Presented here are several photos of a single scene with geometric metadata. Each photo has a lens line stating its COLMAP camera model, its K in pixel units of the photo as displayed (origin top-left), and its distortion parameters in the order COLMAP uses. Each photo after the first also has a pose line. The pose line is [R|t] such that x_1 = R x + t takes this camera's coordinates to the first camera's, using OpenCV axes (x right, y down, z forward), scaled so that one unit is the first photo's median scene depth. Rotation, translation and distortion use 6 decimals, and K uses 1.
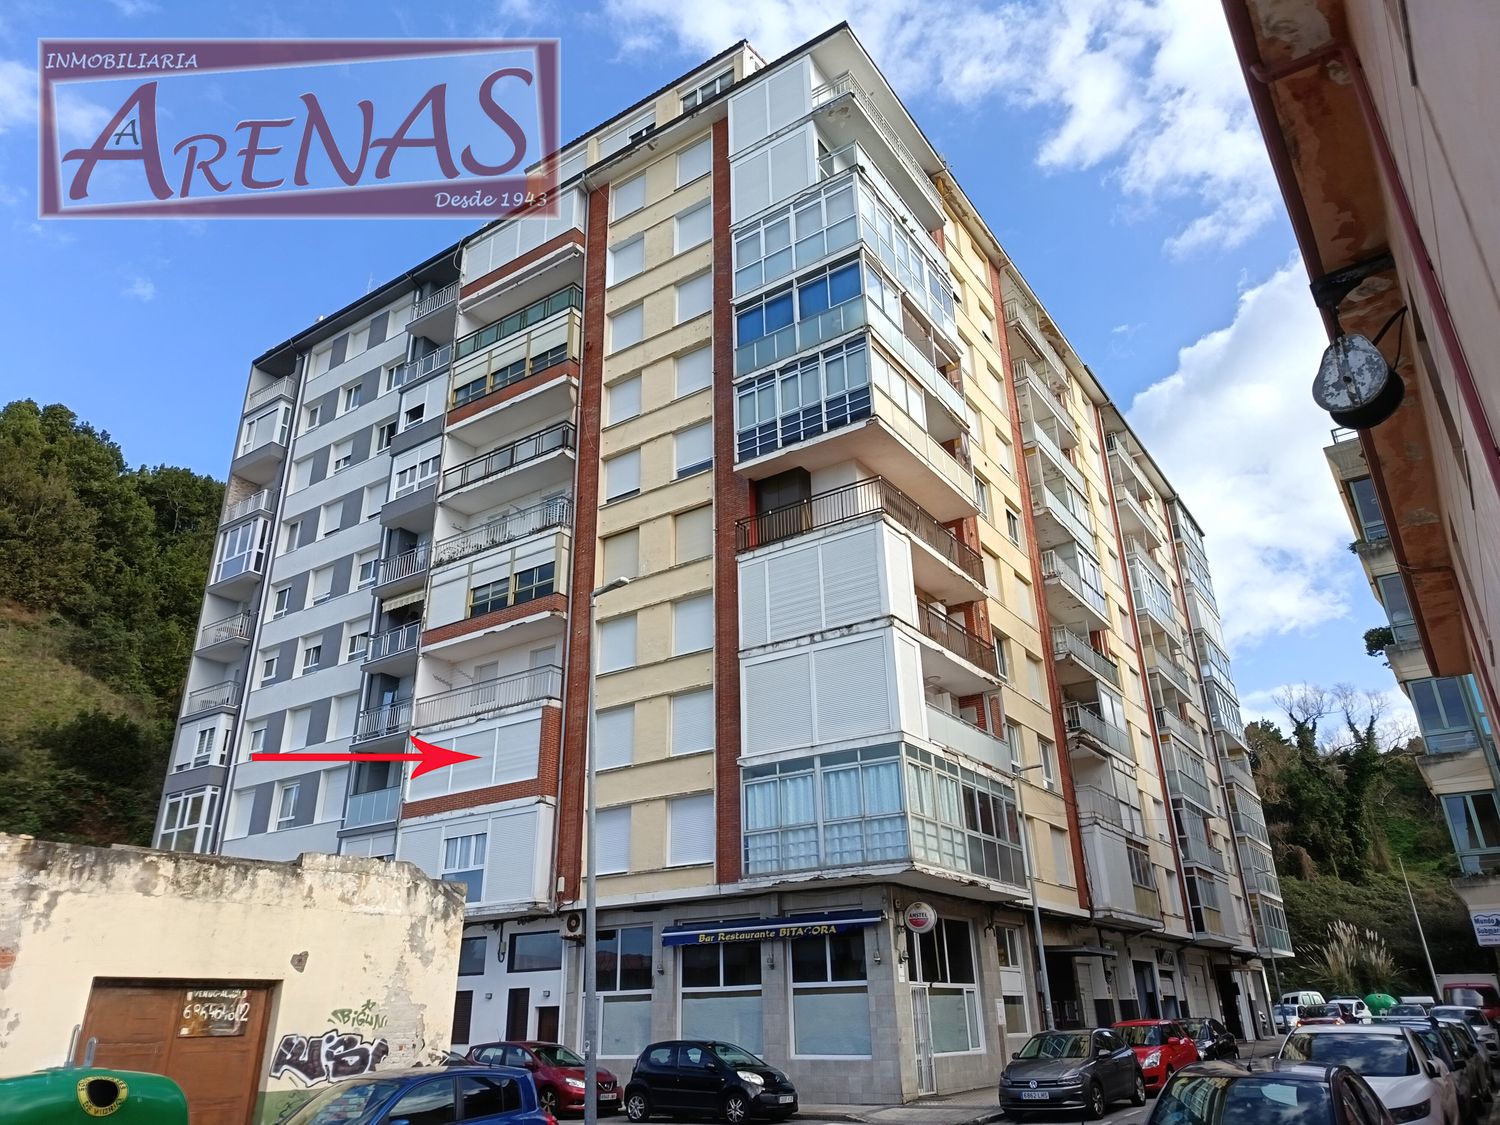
lens RADIAL K [[1048.0, 0, 747.5], [0, 1048.0, 532.1], [0, 0, 1]] dist [0.091249, -0.119344]
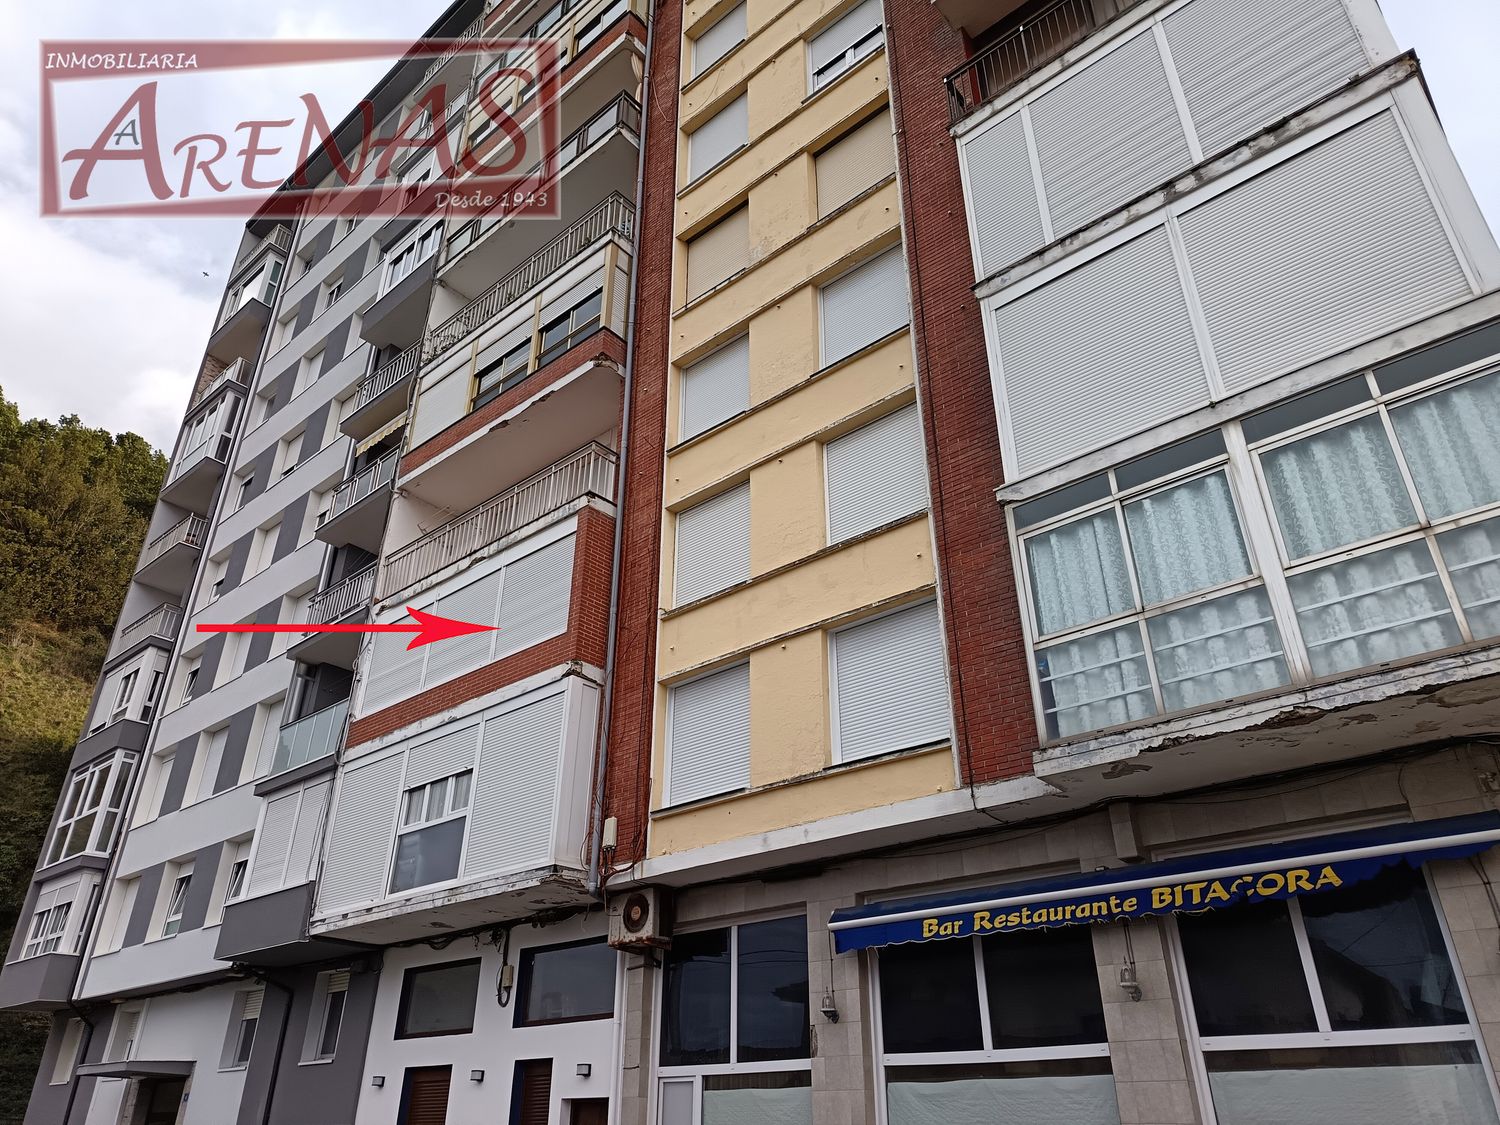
lens RADIAL K [[1048.0, 0, 747.5], [0, 1048.0, 532.1], [0, 0, 1]] dist [0.091249, -0.119344]
pose [[0.993423, -0.038873, -0.107698, -0.057904], [0.029190, 0.995508, -0.090064, 0.243968], [0.110715, 0.086328, 0.990096, 0.525642]]
